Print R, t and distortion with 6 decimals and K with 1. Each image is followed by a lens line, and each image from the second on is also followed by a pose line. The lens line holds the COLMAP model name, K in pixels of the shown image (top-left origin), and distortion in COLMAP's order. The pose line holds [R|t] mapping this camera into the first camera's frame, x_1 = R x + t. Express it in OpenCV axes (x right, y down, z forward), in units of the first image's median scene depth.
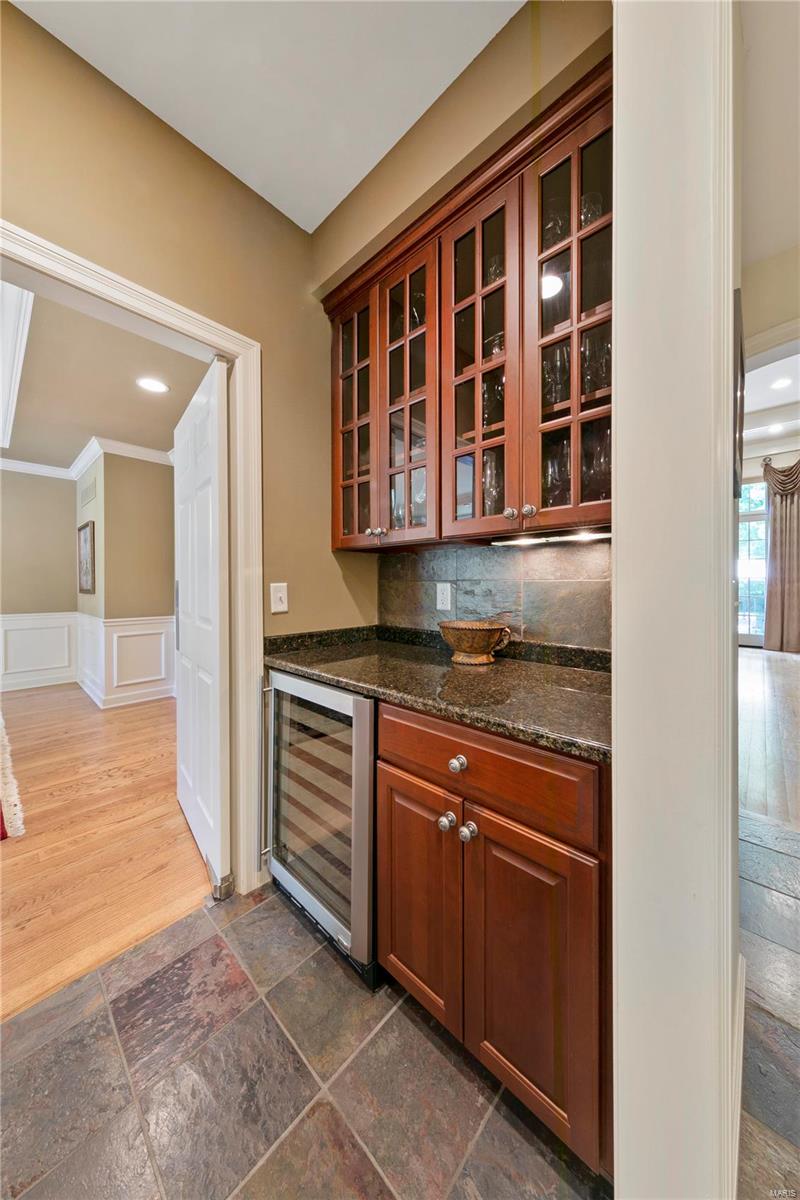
lens RADIAL K [[387.8, 0, 402.5], [0, 387.8, 586.3], [0, 0, 1]] dist [-0.000251, -0.000050]
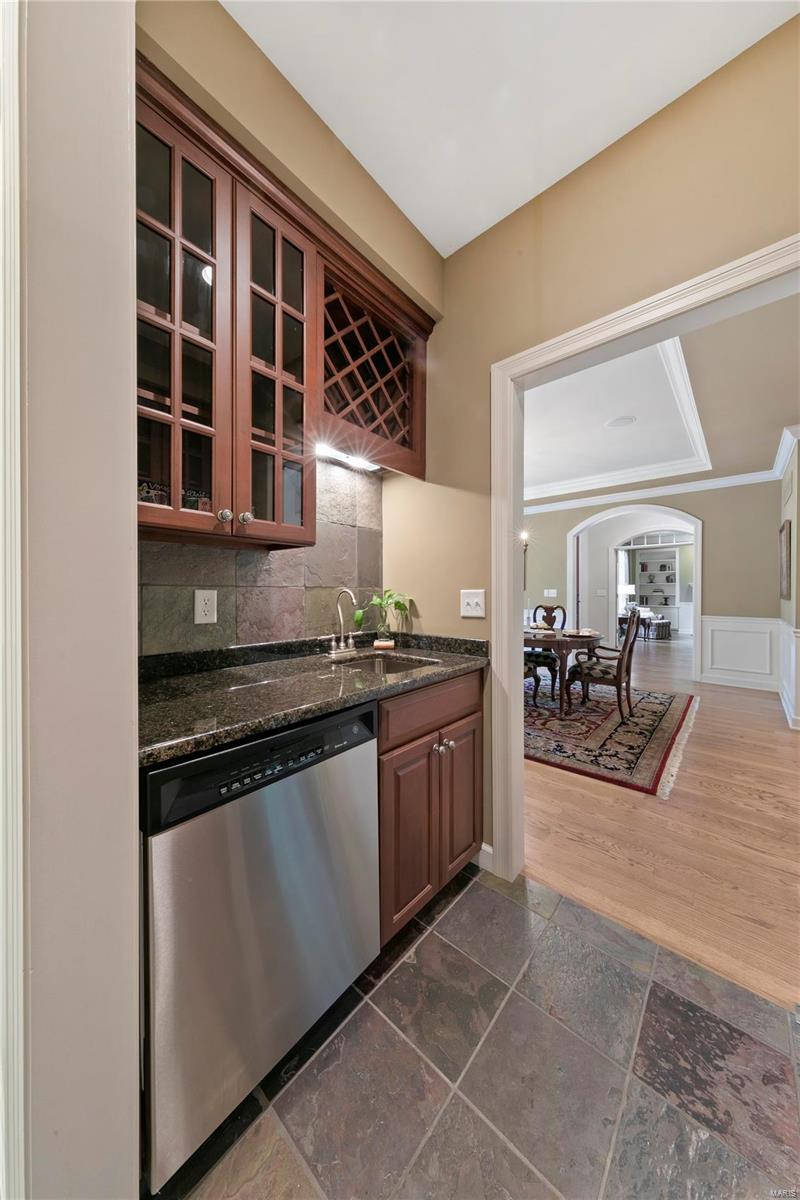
lens RADIAL K [[379.0, 0, 403.2], [0, 379.0, 591.4], [0, 0, 1]] dist [-0.000165, -0.000068]
pose [[0.030372, 0.006540, -0.999517, 0.130893], [-0.005777, 0.999963, 0.006368, -0.001277], [0.999522, 0.005580, 0.030409, 0.136462]]
